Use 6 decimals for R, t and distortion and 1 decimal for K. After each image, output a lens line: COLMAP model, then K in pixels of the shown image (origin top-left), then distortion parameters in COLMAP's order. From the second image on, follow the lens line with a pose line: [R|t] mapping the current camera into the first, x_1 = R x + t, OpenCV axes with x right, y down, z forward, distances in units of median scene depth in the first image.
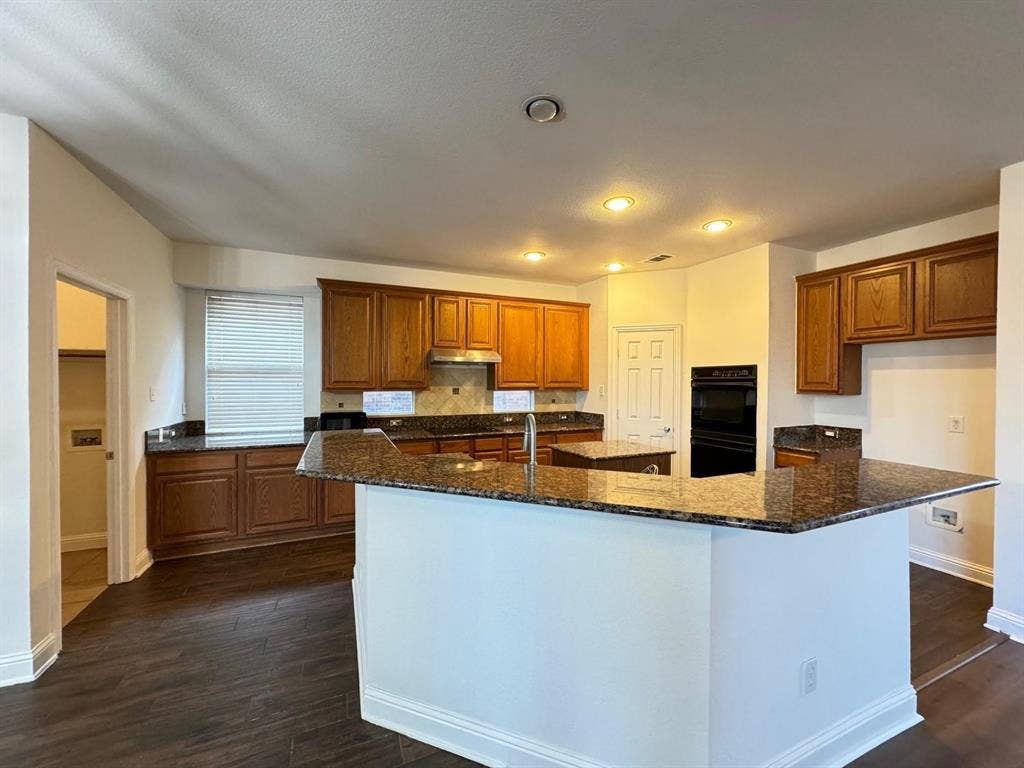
lens RADIAL K [[407.8, 0, 509.2], [0, 407.8, 385.6], [0, 0, 1]] dist [0.000888, 0.000411]
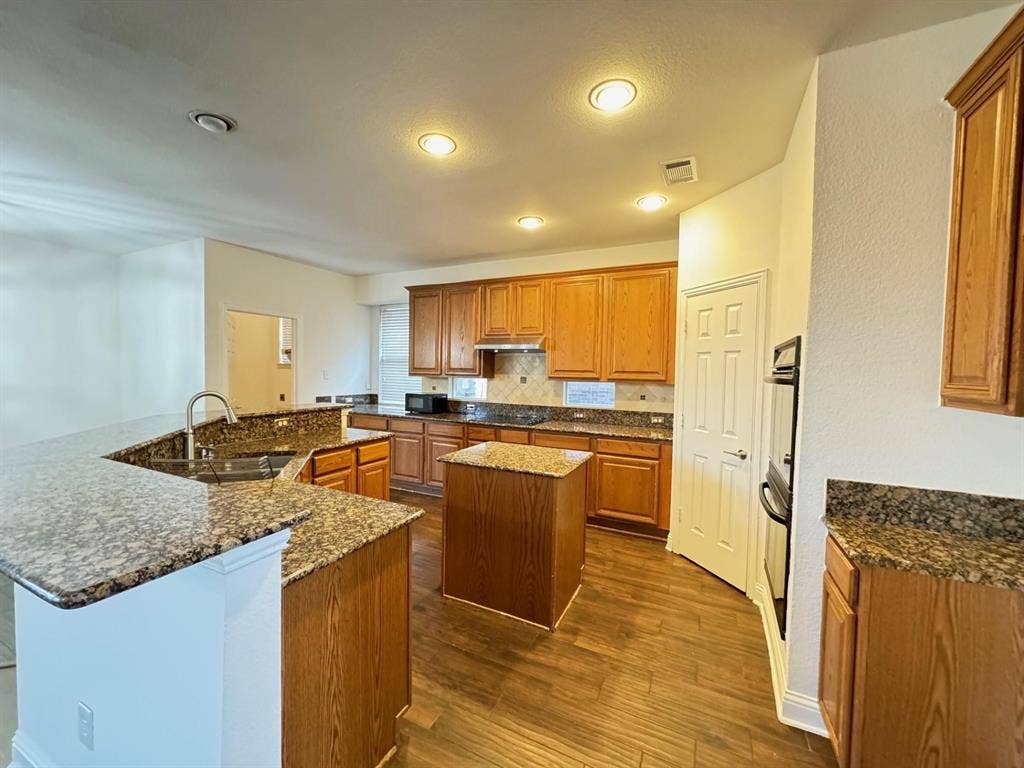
lens RADIAL K [[407.8, 0, 505.0], [0, 407.8, 382.3], [0, 0, 1]] dist [0.000888, 0.000411]
pose [[0.635014, 0.032298, -0.771825, 0.633647], [-0.022205, 0.999476, 0.023556, -0.002602], [0.772182, 0.002180, 0.635398, 0.380034]]
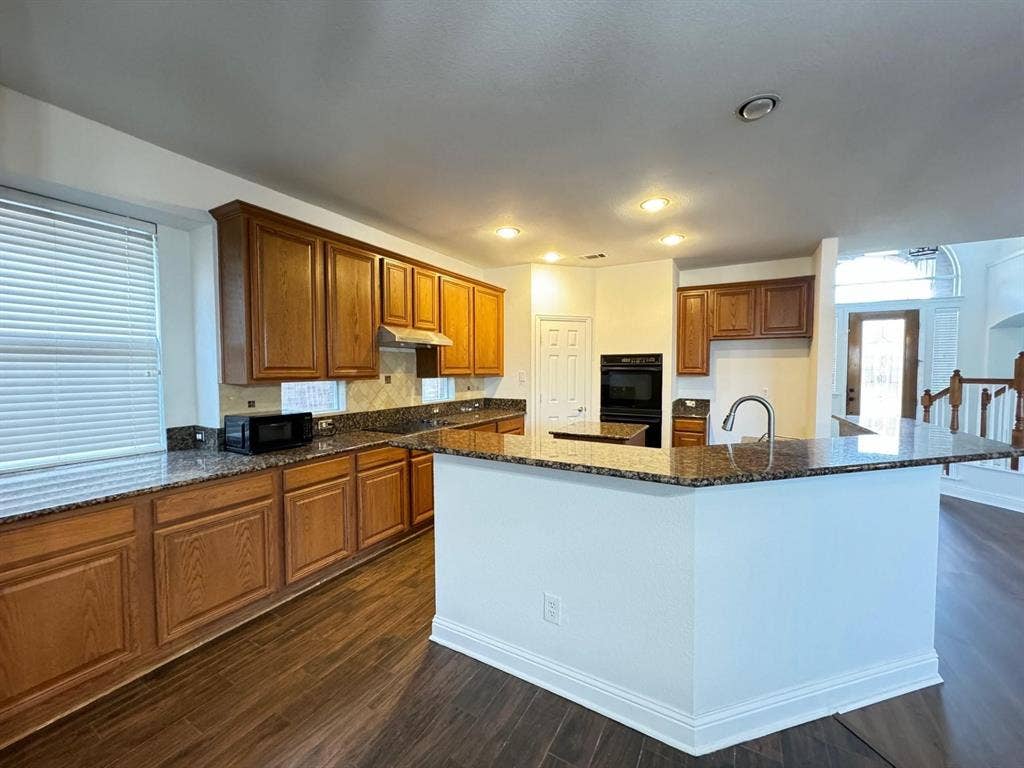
lens RADIAL K [[407.8, 0, 509.3], [0, 407.8, 385.7], [0, 0, 1]] dist [0.000888, 0.000411]
pose [[0.799978, -0.029524, 0.599303, -0.457527], [0.010282, 0.999317, 0.035506, -0.000440], [-0.599941, -0.022242, 0.799735, 0.222654]]
